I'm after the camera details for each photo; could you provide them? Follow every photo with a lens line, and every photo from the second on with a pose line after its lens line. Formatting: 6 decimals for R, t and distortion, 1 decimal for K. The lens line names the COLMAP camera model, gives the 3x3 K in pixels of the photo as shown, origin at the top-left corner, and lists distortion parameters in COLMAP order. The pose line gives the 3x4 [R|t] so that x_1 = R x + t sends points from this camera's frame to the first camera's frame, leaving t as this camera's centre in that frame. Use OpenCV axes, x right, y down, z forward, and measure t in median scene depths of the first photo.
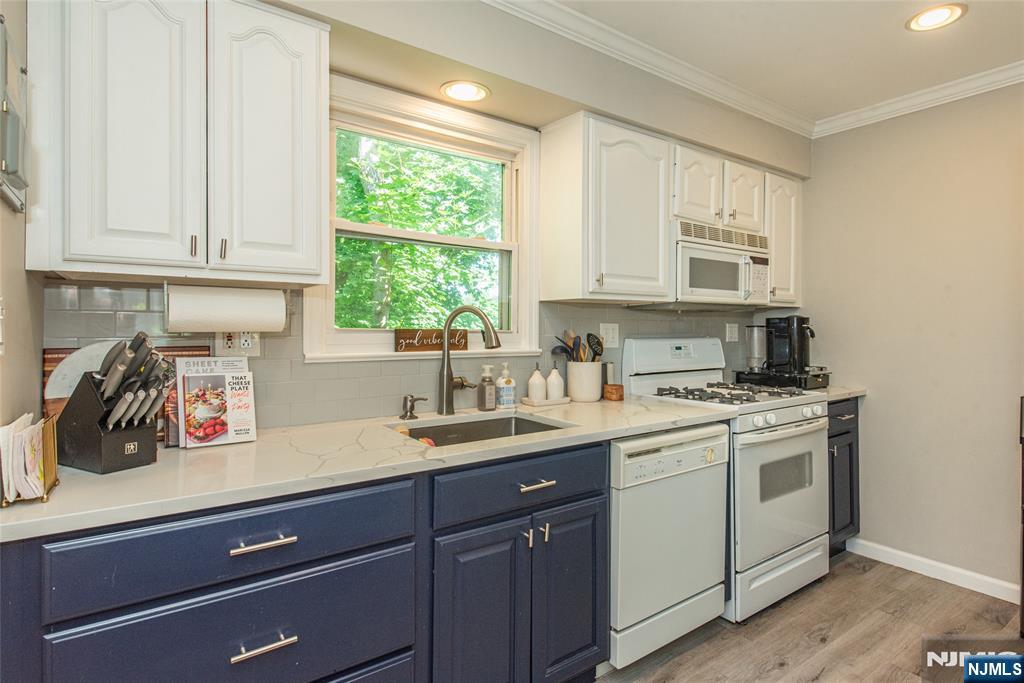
lens RADIAL K [[526.3, 0, 513.0], [0, 526.3, 322.2], [0, 0, 1]] dist [0.020241, -0.011398]
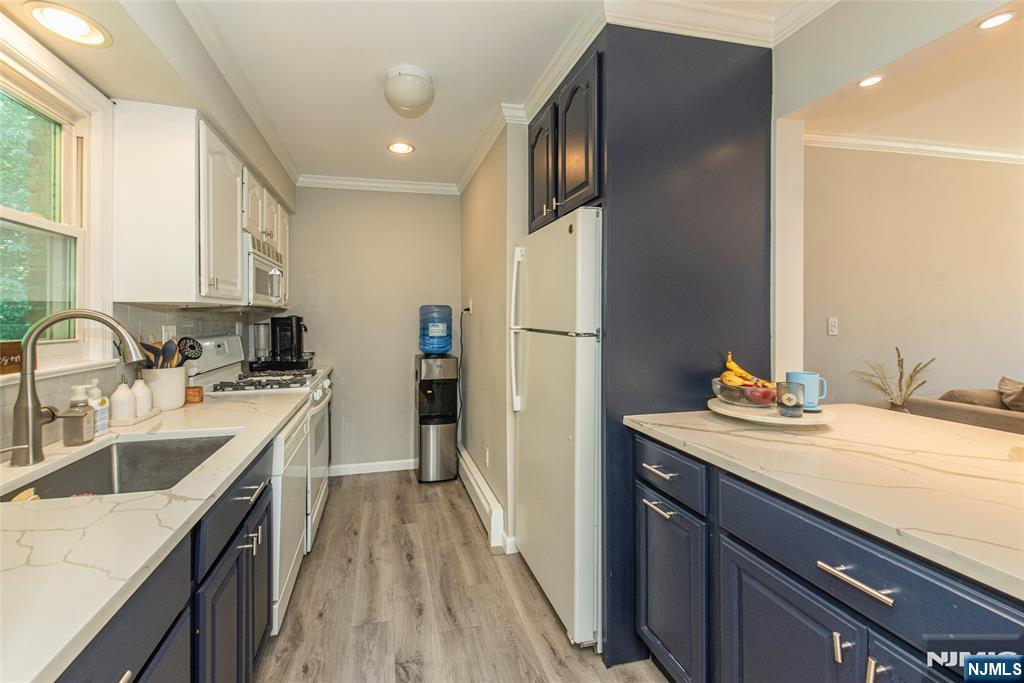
lens RADIAL K [[426.5, 0, 481.5], [0, 426.5, 314.3], [0, 0, 1]] dist [0.001677, -0.000056]
pose [[0.378462, -0.000255, 0.925617, -0.407025], [-0.001099, 0.999999, 0.000724, -0.024192], [-0.925616, -0.001292, 0.378462, 0.216246]]
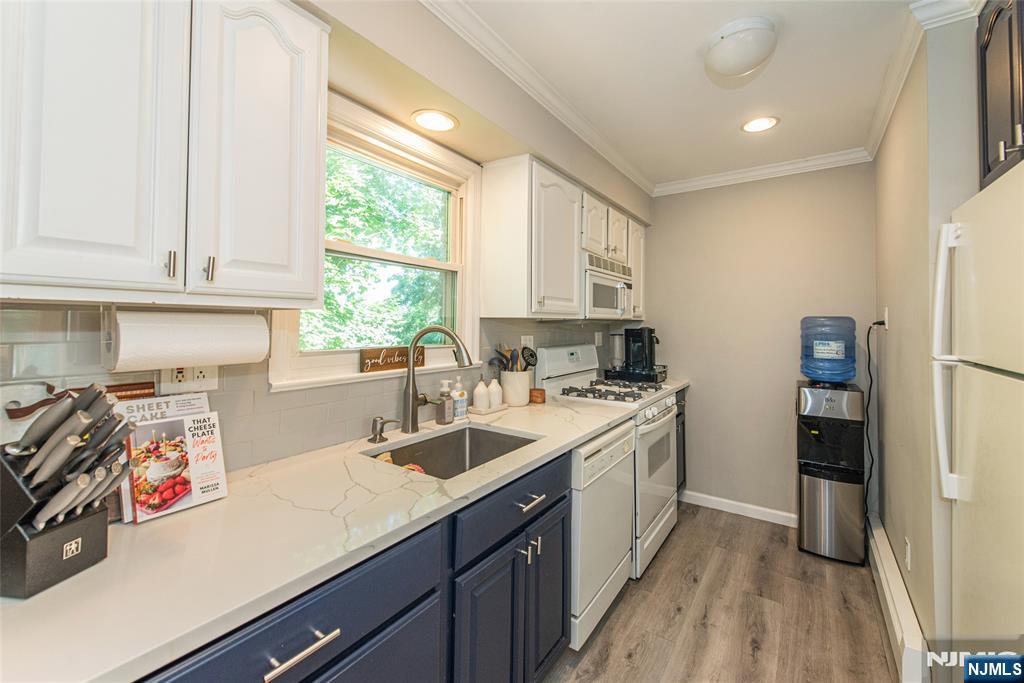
lens RADIAL K [[421.9, 0, 508.2], [0, 421.9, 309.6], [0, 0, 1]] dist [0.013823, -0.006691]
pose [[0.942158, 0.016248, 0.334775, -0.216287], [-0.009369, 0.999711, -0.022153, -0.042951], [-0.335038, 0.017735, 0.942038, 0.158020]]
